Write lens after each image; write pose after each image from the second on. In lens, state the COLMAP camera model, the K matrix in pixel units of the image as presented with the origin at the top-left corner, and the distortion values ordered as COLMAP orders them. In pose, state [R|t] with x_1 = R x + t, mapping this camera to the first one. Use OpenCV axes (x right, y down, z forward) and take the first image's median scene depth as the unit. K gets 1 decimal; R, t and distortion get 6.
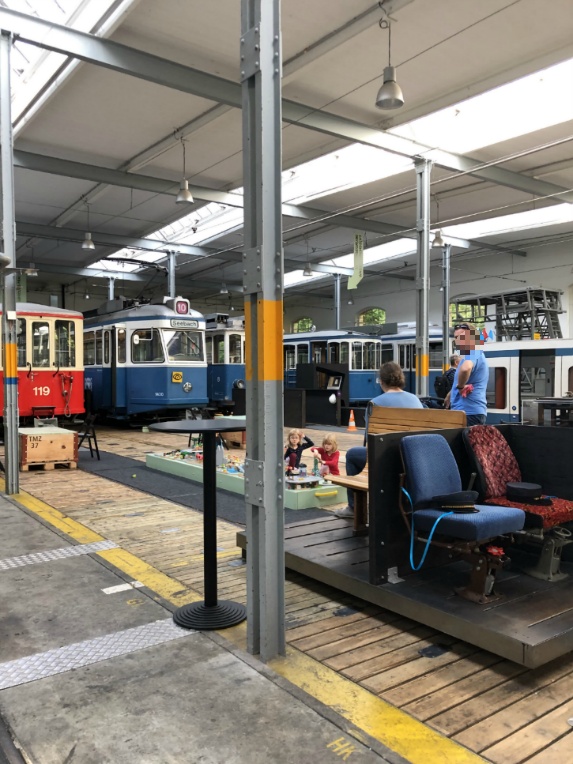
lens RADIAL K [[607.4, 0, 286.5], [0, 607.4, 382.0], [0, 0, 1]] dist [0.064627, -0.063576]
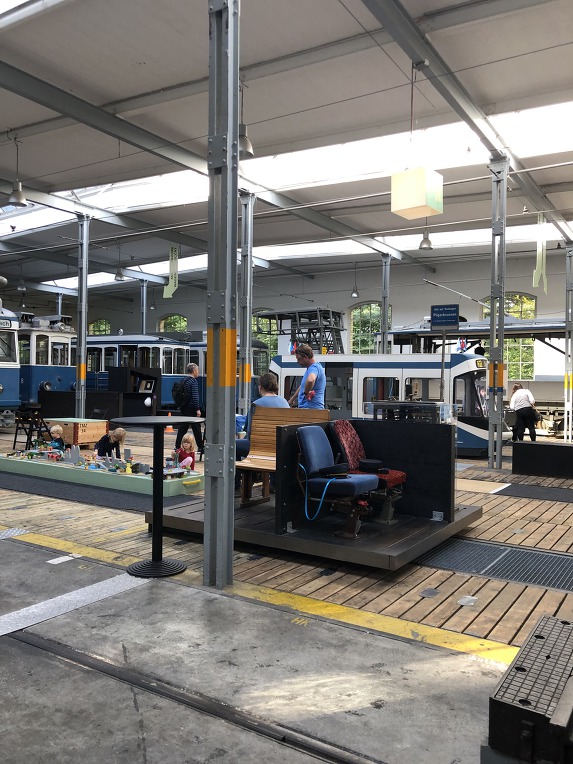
lens RADIAL K [[607.4, 0, 286.5], [0, 607.4, 382.0], [0, 0, 1]] dist [0.064627, -0.063576]
pose [[0.935991, 0.018939, 0.351514, -0.116259], [-0.016581, 0.999815, -0.009717, -0.000171], [-0.351633, 0.003267, 0.936132, -0.103496]]
